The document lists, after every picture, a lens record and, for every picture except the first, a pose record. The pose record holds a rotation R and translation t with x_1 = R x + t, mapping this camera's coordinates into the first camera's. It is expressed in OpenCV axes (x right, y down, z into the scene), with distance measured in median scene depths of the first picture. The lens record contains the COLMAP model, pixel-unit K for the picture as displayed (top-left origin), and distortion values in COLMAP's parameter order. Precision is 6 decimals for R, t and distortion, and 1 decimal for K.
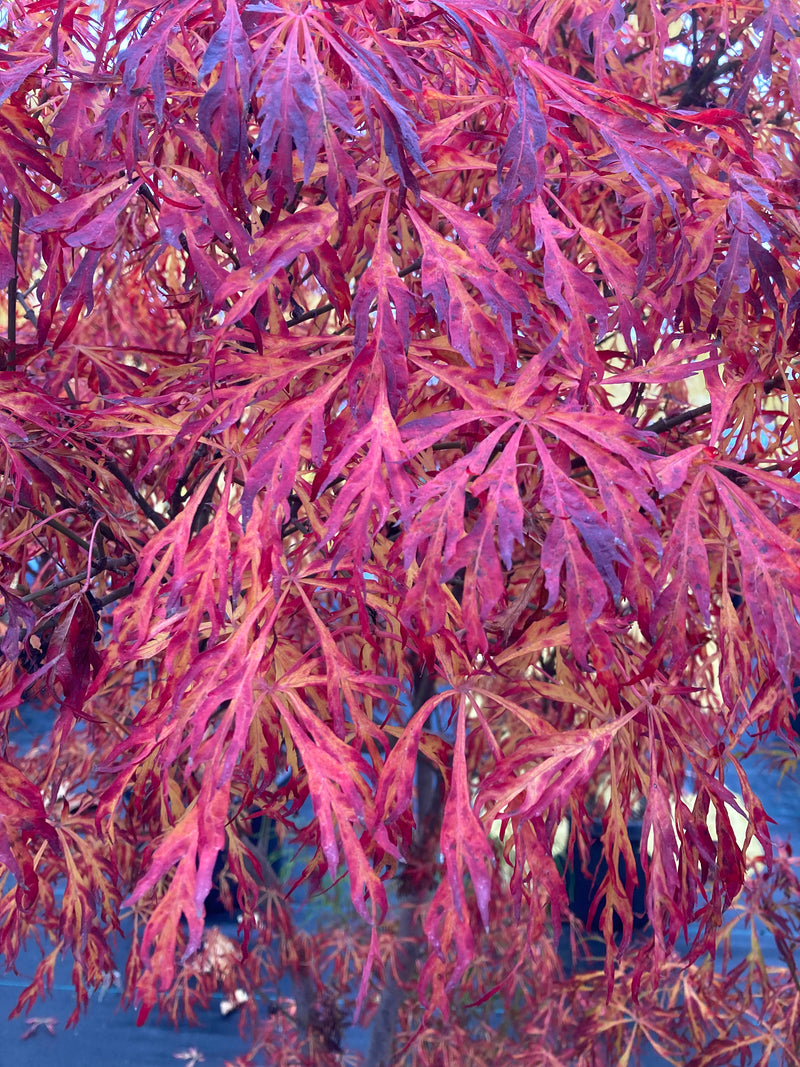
lens RADIAL K [[911.1, 0, 400.0], [0, 911.1, 533.5], [0, 0, 1]] dist [0.009653, -0.013994]
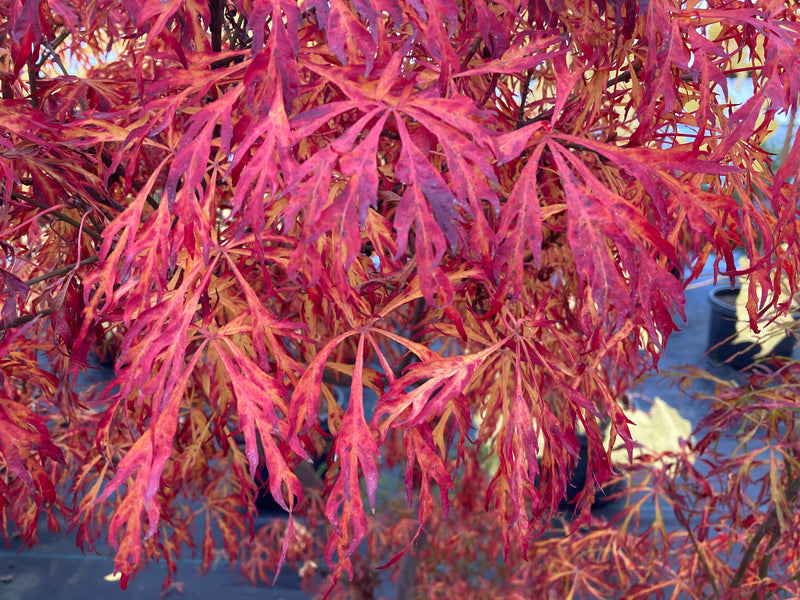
lens RADIAL K [[683.1, 0, 400.0], [0, 683.1, 300.0], [0, 0, 1]] dist [0.009653, -0.013994]
pose [[0.997958, -0.047519, -0.042676, 0.169699], [0.051730, 0.993262, 0.103700, 0.035420], [0.037461, -0.105696, 0.993693, 0.063377]]
